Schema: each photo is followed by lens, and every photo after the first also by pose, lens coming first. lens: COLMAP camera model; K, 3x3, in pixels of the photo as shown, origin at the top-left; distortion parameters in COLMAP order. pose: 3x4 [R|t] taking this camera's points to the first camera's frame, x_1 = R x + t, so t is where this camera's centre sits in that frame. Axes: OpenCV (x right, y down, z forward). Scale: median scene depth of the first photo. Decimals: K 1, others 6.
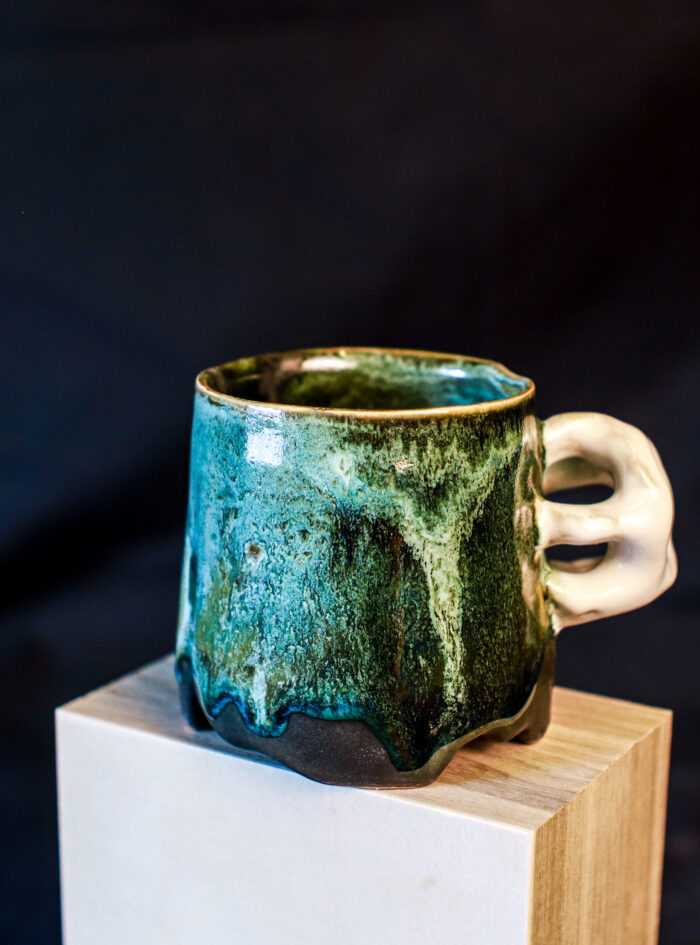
lens RADIAL K [[1779.3, 0, 350.0], [0, 1779.3, 472.5], [0, 0, 1]] dist [-0.051596, -0.009030]
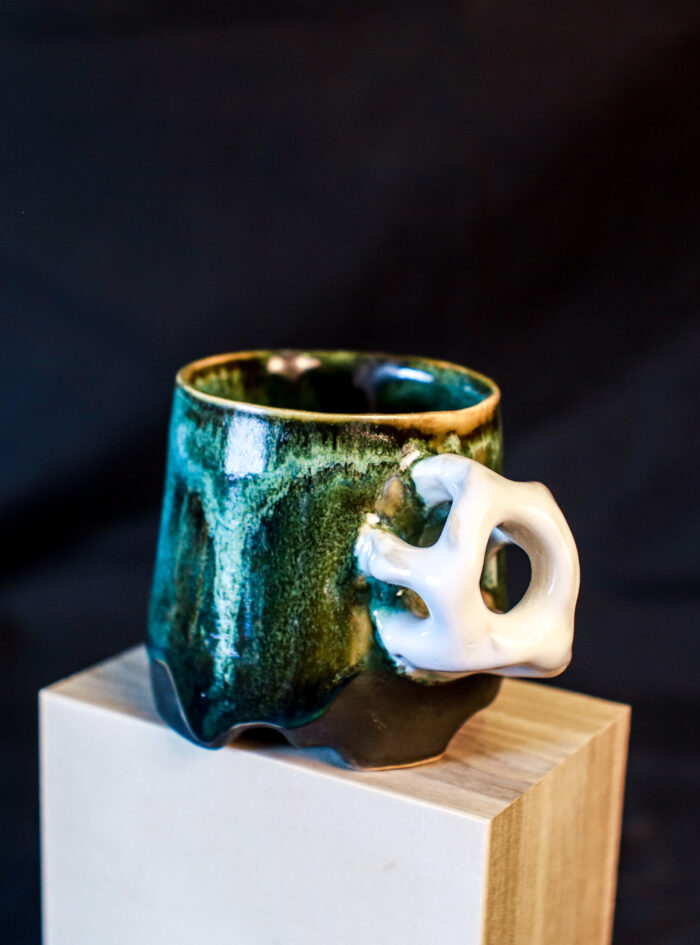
lens RADIAL K [[1779.3, 0, 350.0], [0, 1779.3, 472.5], [0, 0, 1]] dist [-0.051596, -0.009030]
pose [[0.532779, 0.214992, -0.818489, 0.947201], [-0.227785, 0.967928, 0.105973, -0.121242], [0.815022, 0.129980, 0.564664, 0.449559]]
